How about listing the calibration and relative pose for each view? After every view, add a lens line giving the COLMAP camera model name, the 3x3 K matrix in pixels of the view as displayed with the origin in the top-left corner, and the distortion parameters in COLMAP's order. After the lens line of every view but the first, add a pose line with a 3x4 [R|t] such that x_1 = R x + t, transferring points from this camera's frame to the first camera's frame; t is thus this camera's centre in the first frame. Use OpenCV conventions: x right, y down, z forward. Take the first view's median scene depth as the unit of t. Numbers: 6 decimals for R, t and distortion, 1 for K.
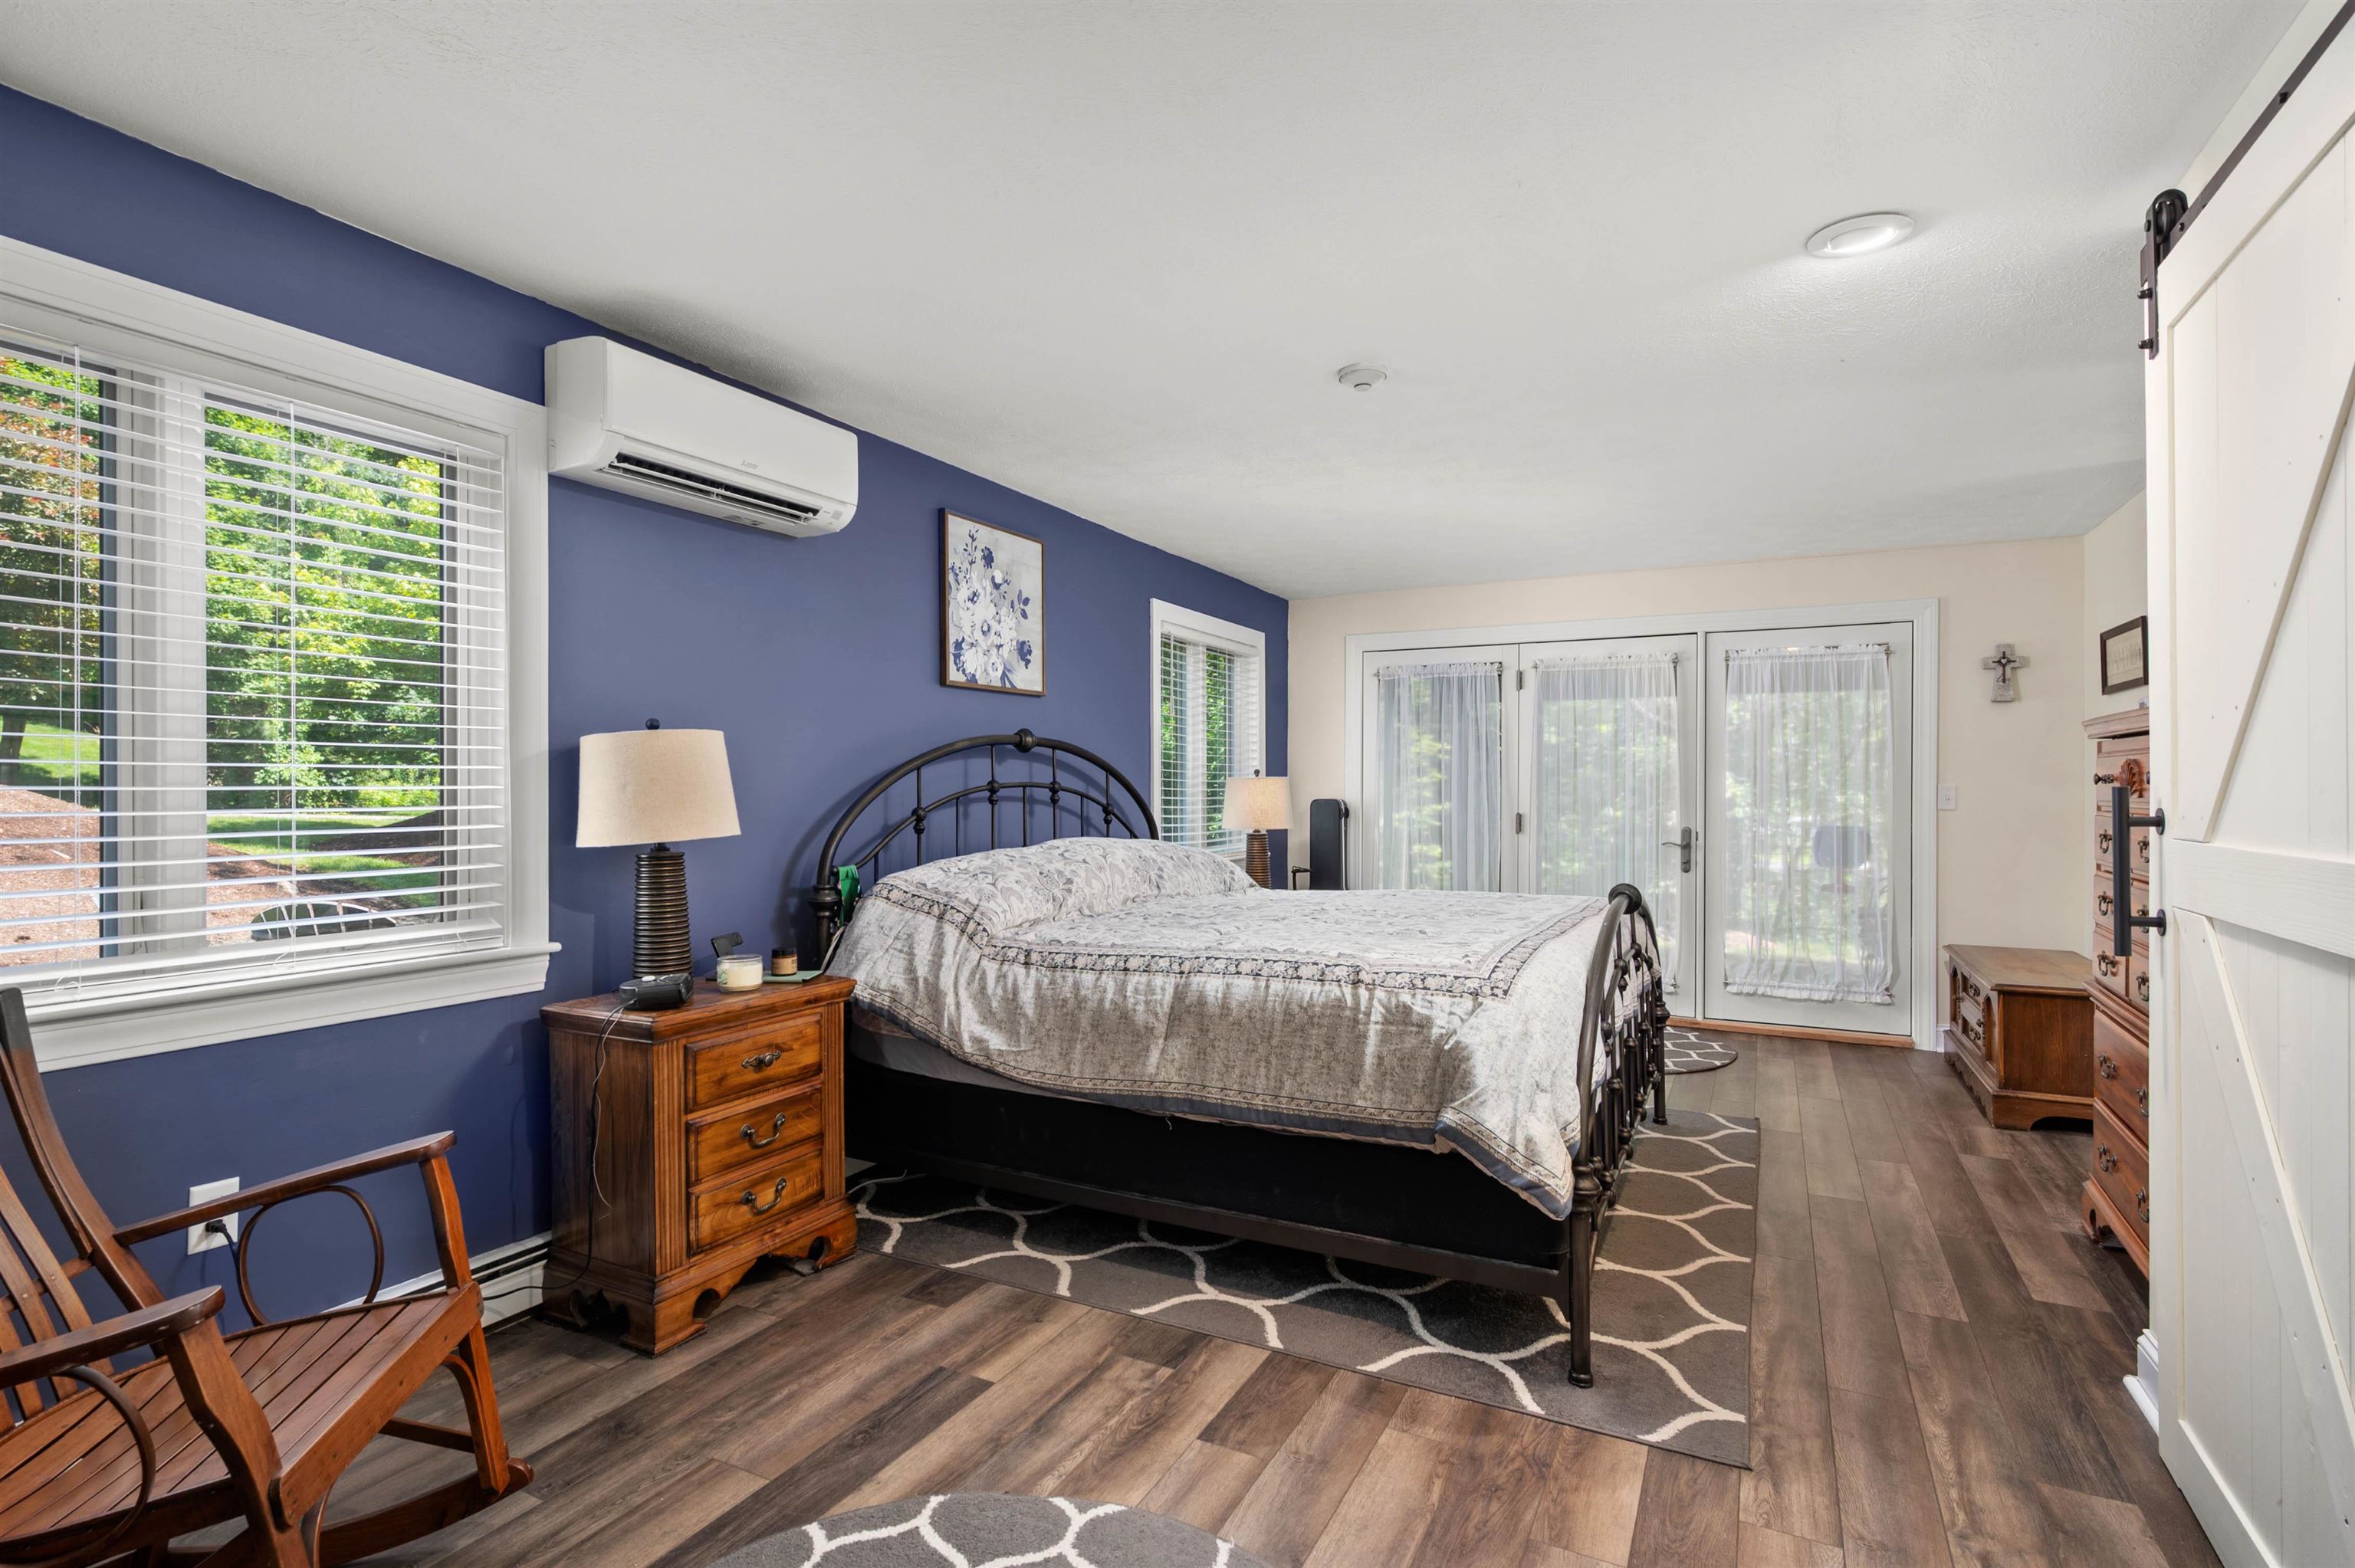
lens RADIAL K [[1150.5, 0, 1171.2], [0, 1150.5, 786.9], [0, 0, 1]] dist [0.001696, 0.000271]
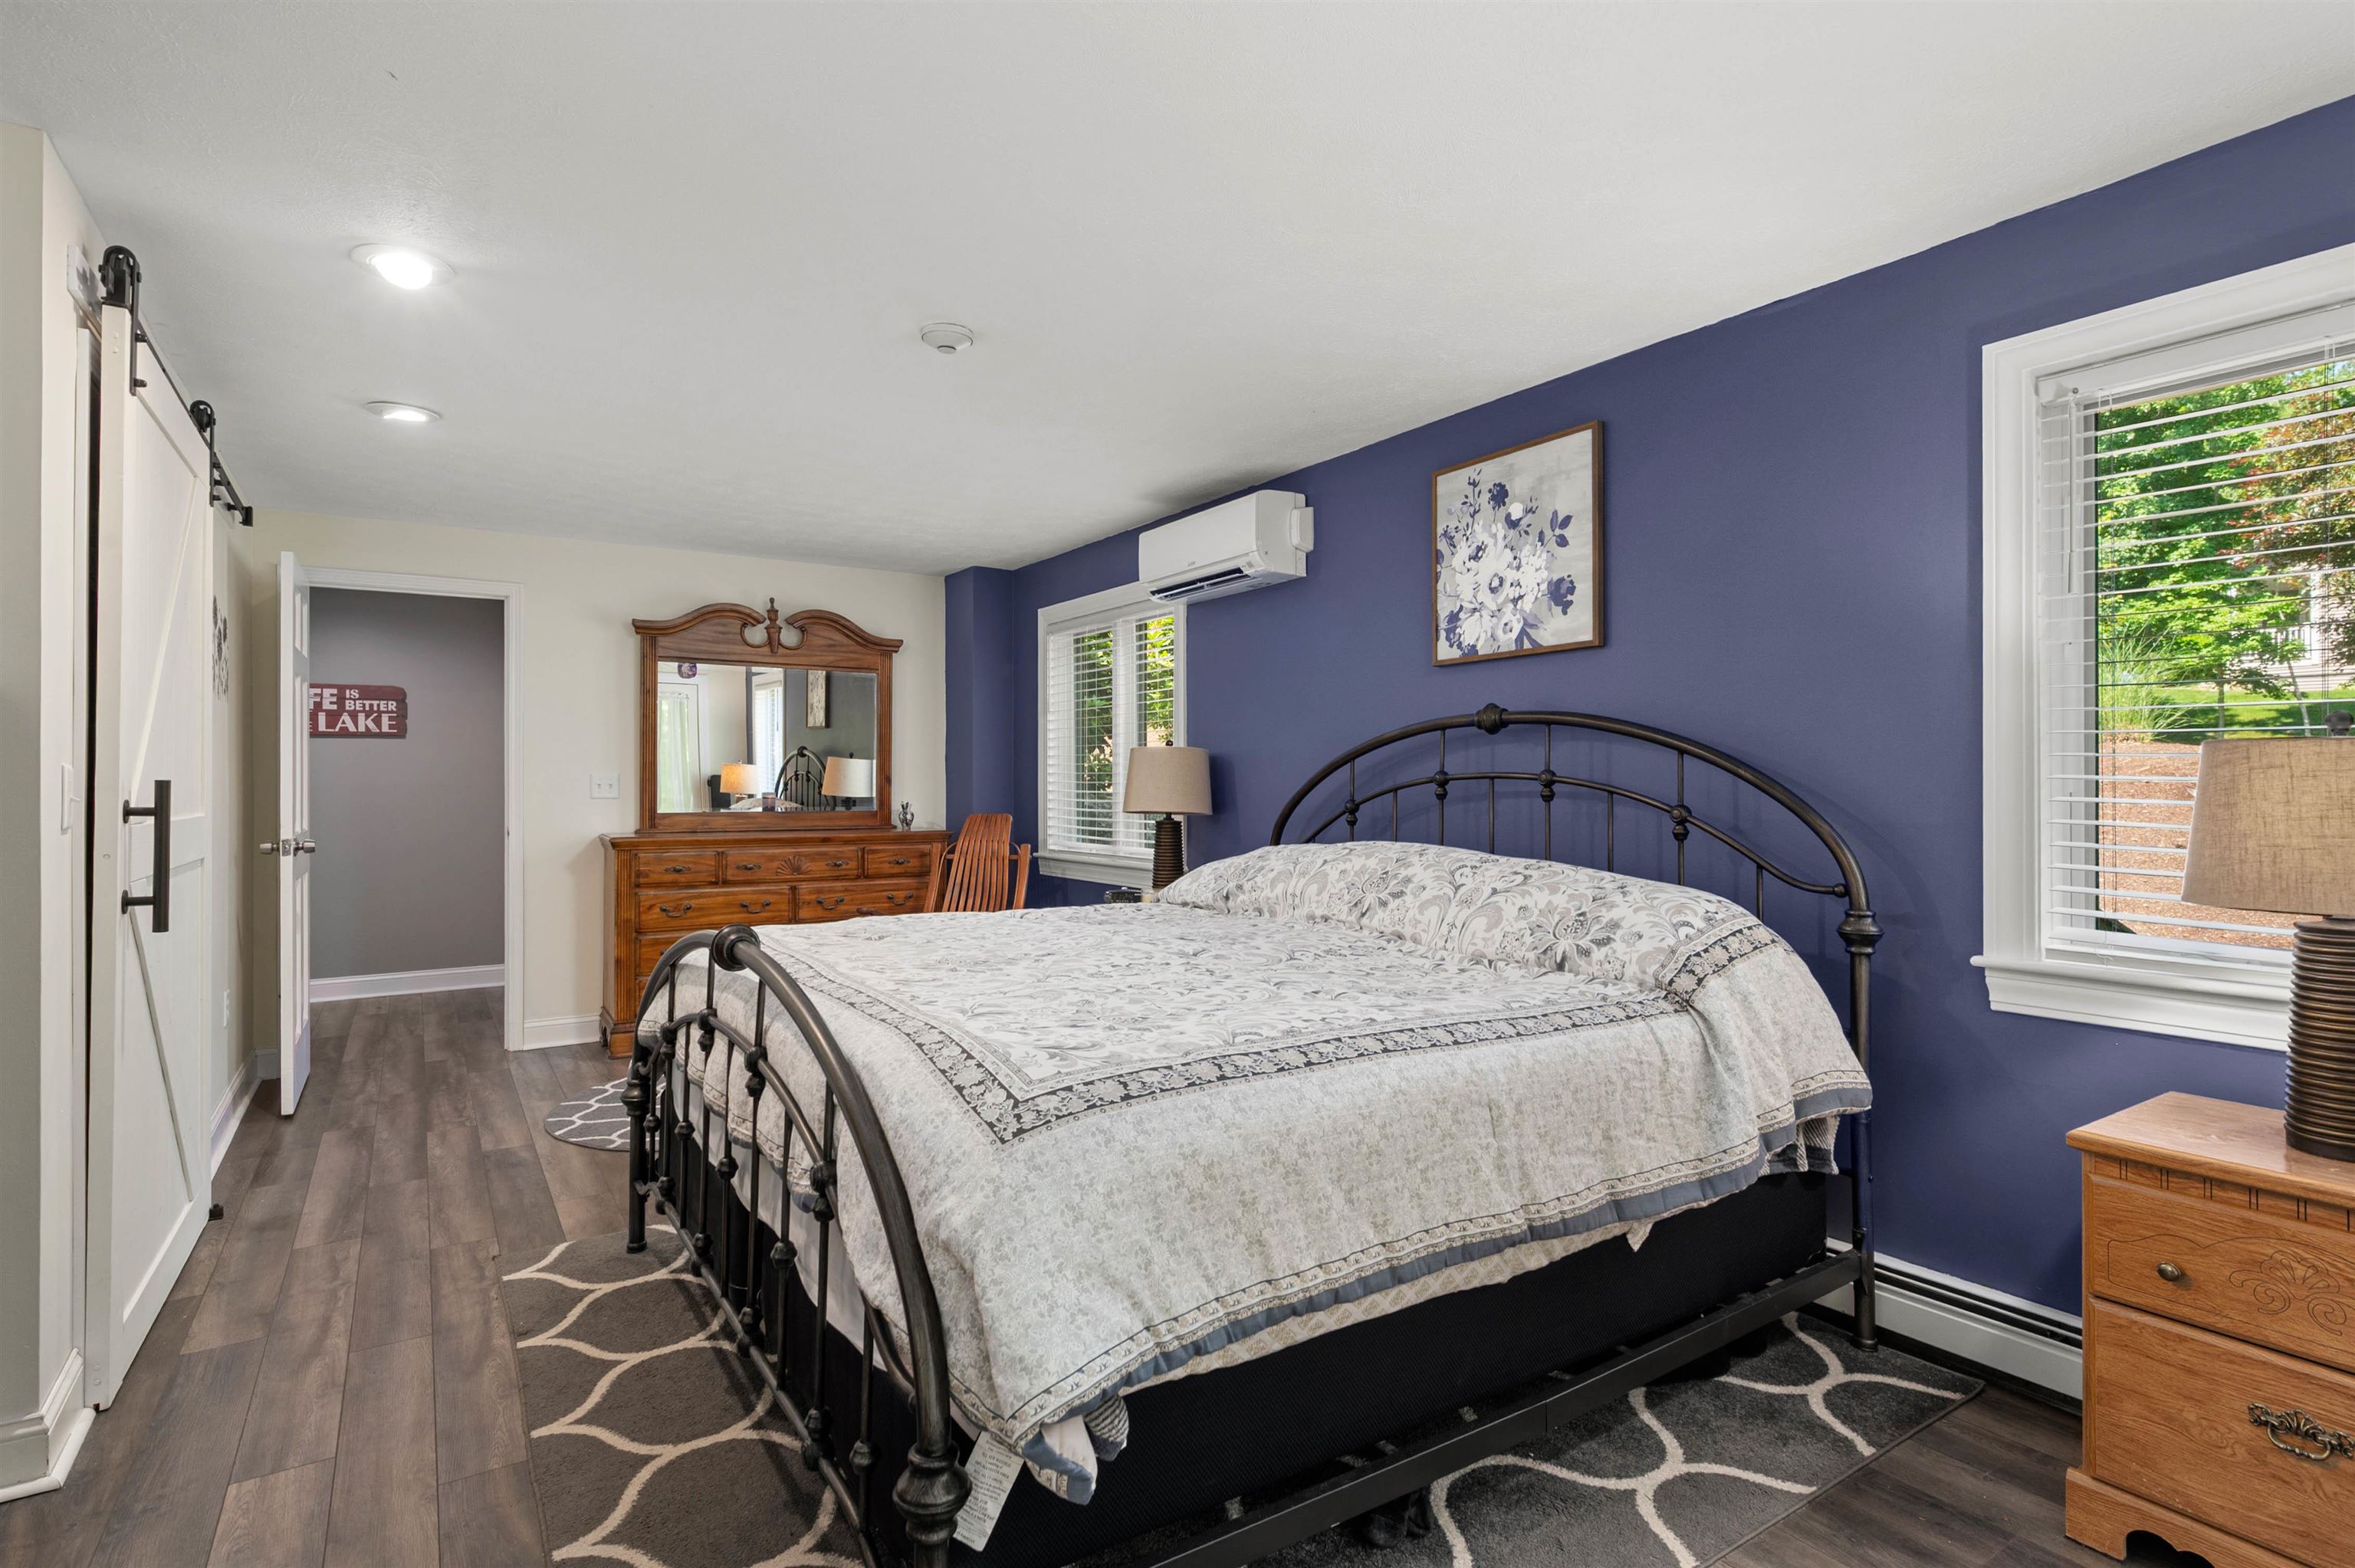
lens RADIAL K [[1150.5, 0, 1168.8], [0, 1150.5, 777.4], [0, 0, 1]] dist [0.001696, 0.000271]
pose [[-0.492133, -0.006106, -0.870498, 0.664783], [-0.001301, 0.999979, -0.006279, 0.004513], [0.870519, -0.001958, -0.492131, 1.209343]]
